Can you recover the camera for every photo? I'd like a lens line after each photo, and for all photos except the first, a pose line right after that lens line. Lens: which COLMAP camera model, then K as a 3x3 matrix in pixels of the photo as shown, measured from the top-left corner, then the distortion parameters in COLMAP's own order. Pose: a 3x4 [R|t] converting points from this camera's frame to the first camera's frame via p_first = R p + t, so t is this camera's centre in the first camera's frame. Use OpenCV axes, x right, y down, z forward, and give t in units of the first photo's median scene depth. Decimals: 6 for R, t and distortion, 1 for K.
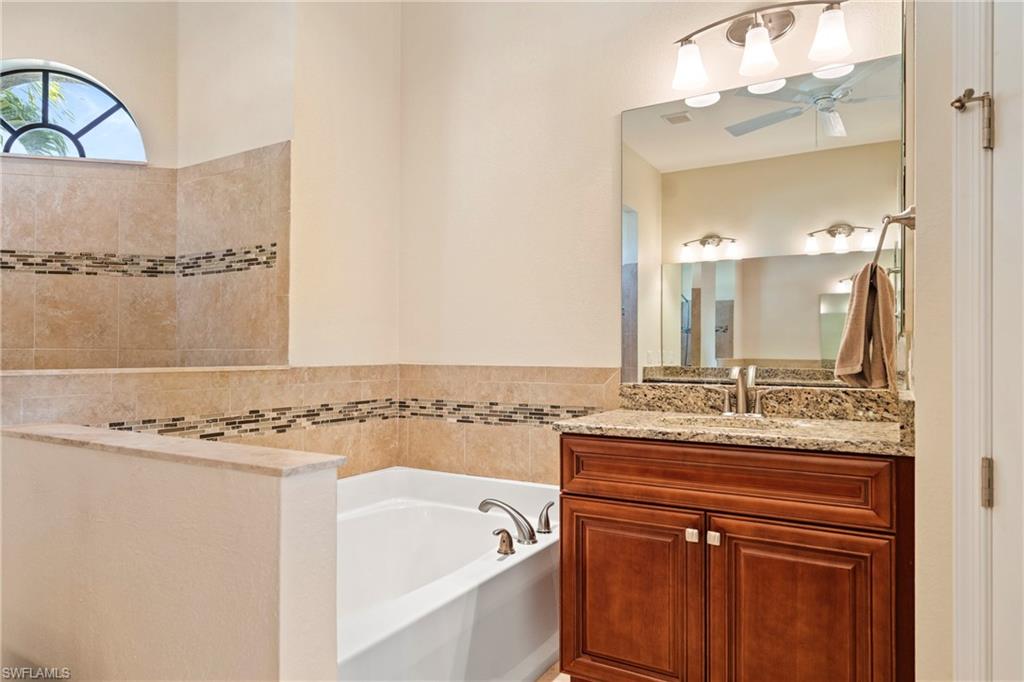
lens RADIAL K [[642.3, 0, 514.0], [0, 642.3, 349.0], [0, 0, 1]] dist [-0.003734, 0.003482]
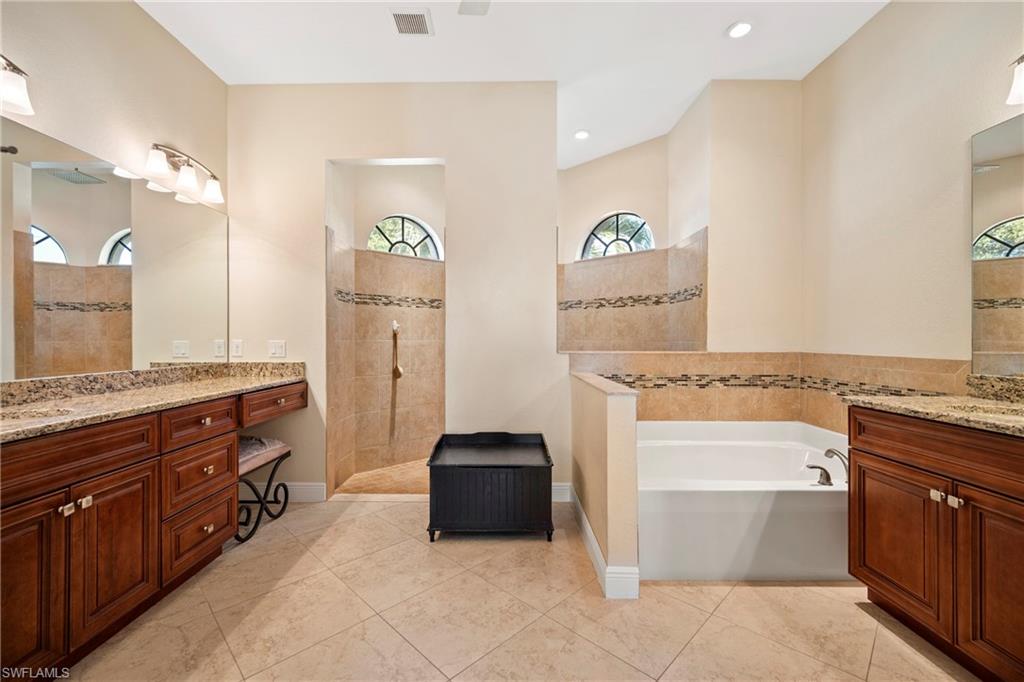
lens RADIAL K [[462.2, 0, 510.6], [0, 462.2, 341.3], [0, 0, 1]] dist [0.000813, 0.000458]
pose [[0.506282, 0.005933, -0.862348, 0.474268], [0.004832, 0.999941, 0.009717, -0.017410], [0.862355, -0.009087, 0.506223, -0.127060]]
